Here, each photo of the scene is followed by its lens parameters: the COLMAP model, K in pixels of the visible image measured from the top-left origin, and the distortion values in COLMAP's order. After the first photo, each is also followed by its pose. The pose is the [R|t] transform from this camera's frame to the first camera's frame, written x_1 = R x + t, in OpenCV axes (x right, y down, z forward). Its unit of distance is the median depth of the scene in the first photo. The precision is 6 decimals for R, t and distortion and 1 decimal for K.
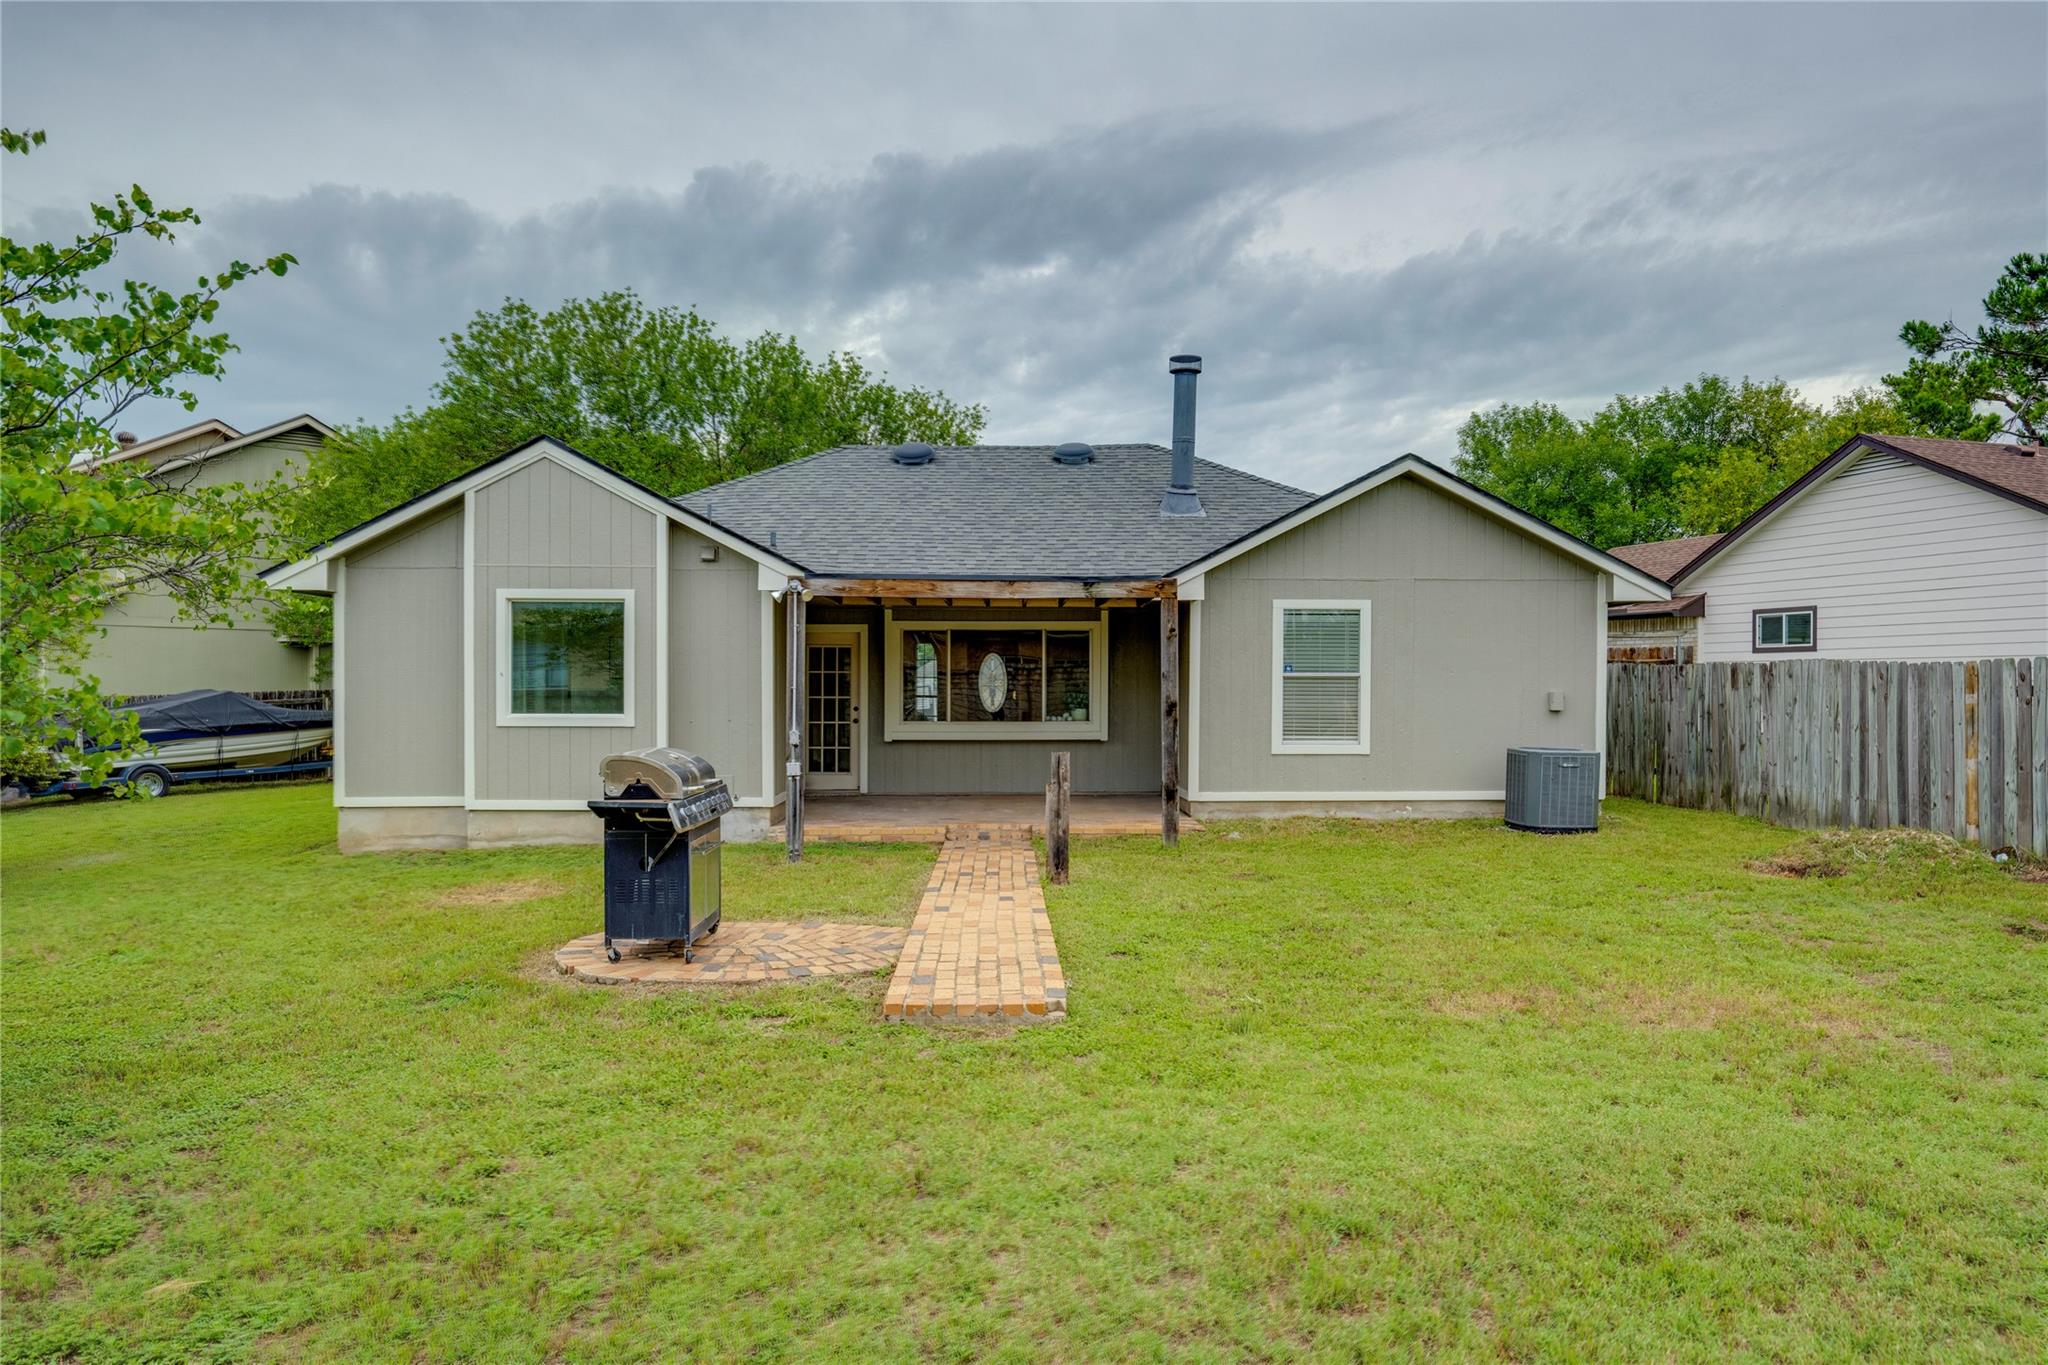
lens RADIAL K [[1037.3, 0, 1024.0], [0, 1037.3, 682.5], [0, 0, 1]] dist [-0.001016, 0.000062]
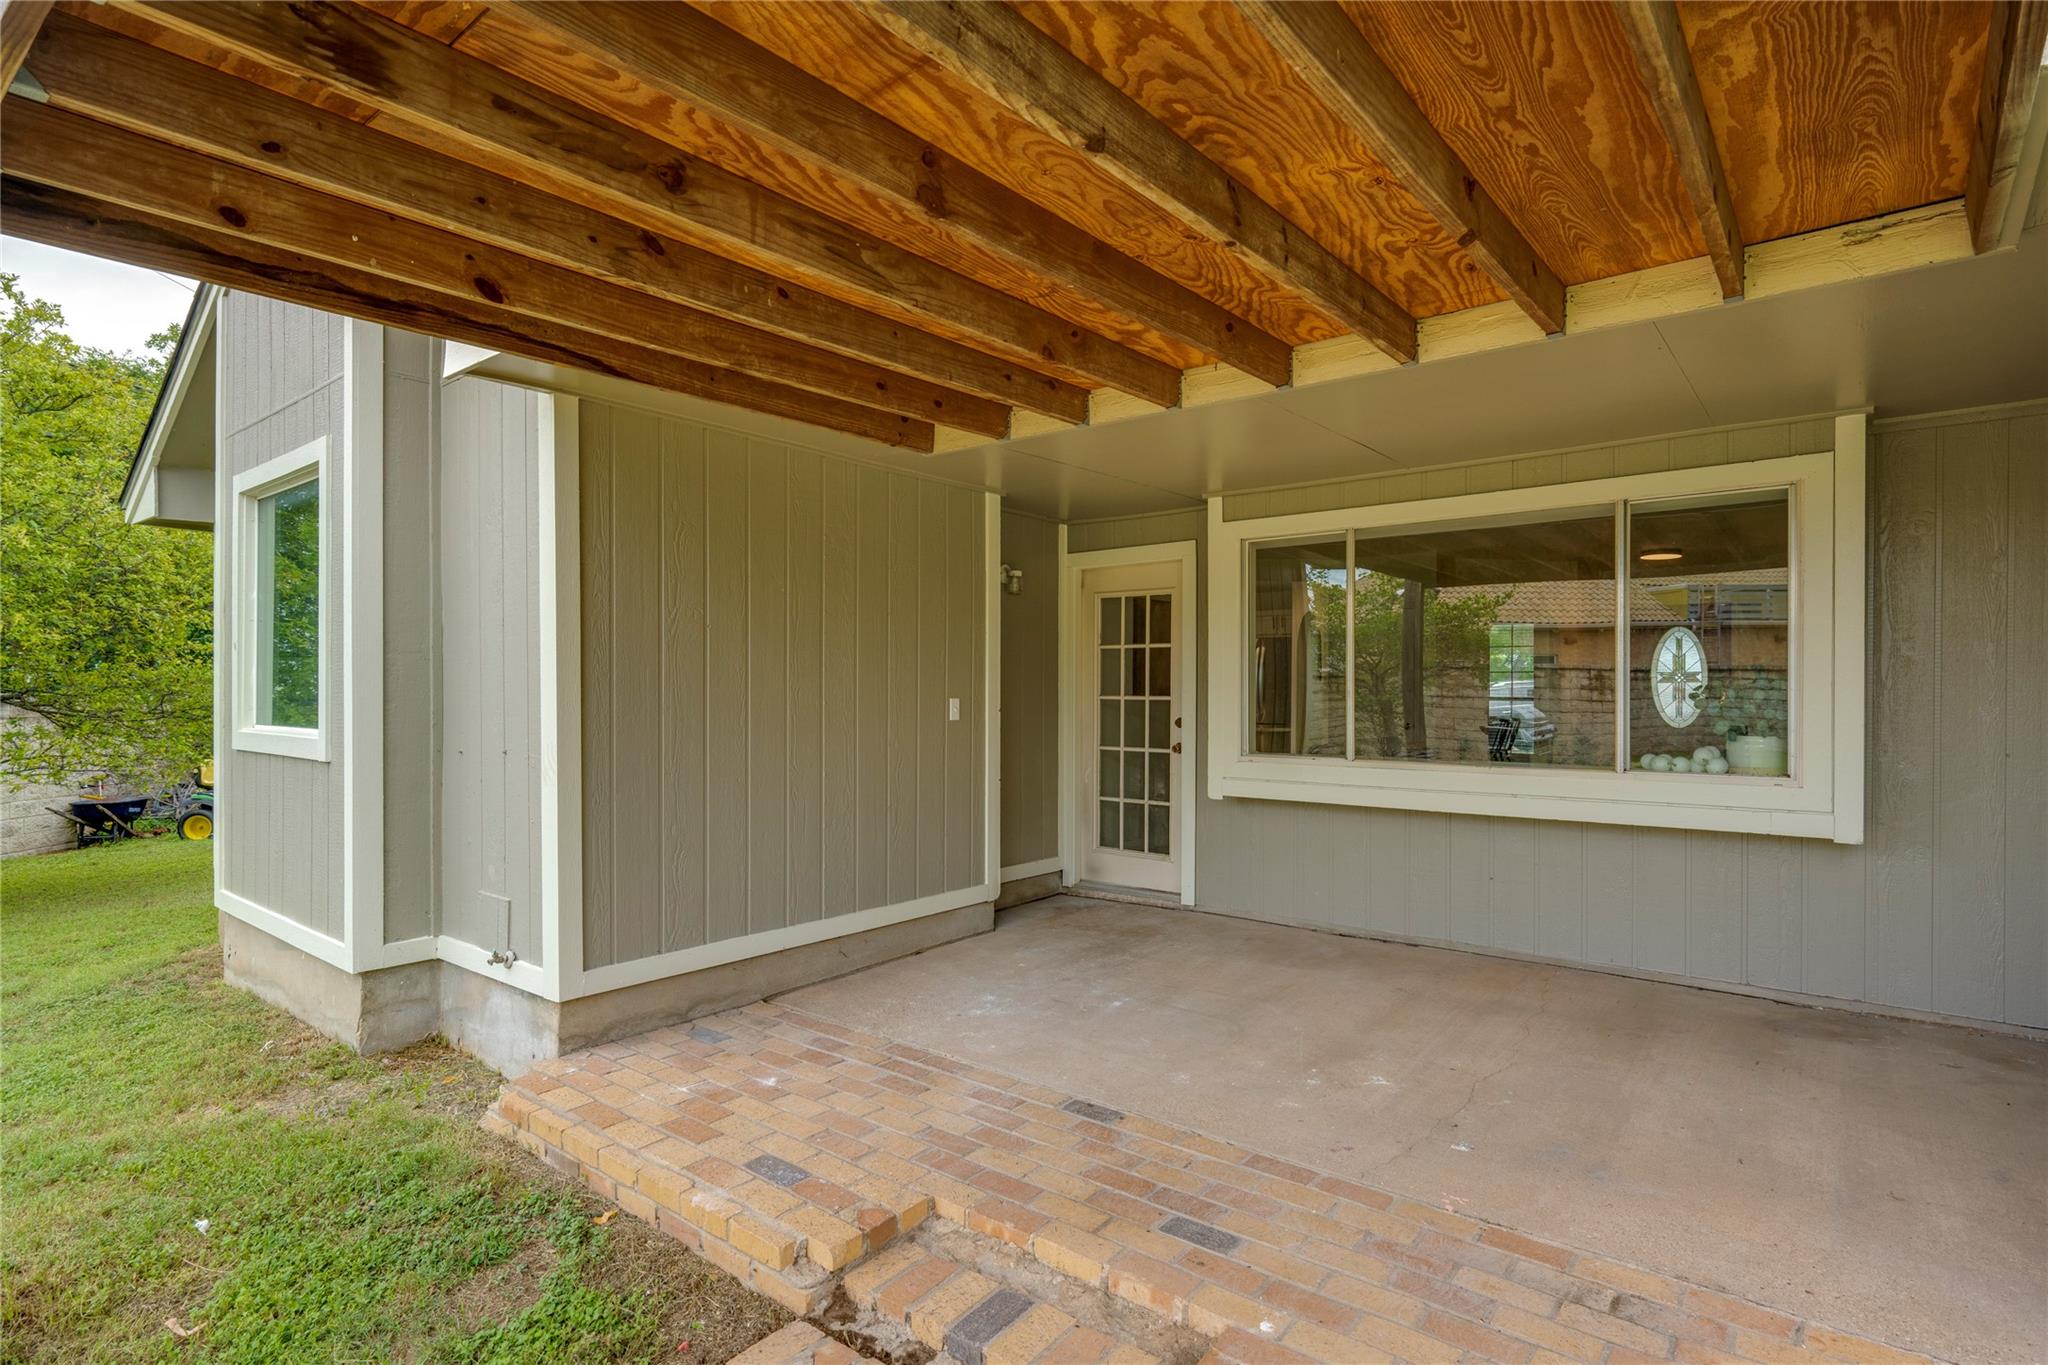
lens RADIAL K [[1037.3, 0, 1024.0], [0, 1037.3, 682.5], [0, 0, 1]] dist [-0.001016, 0.000062]
pose [[0.818778, -0.000217, -0.574110, 0.051134], [0.000306, 1.000000, 0.000058, 0.006787], [0.574110, -0.000224, 0.818778, 0.576118]]
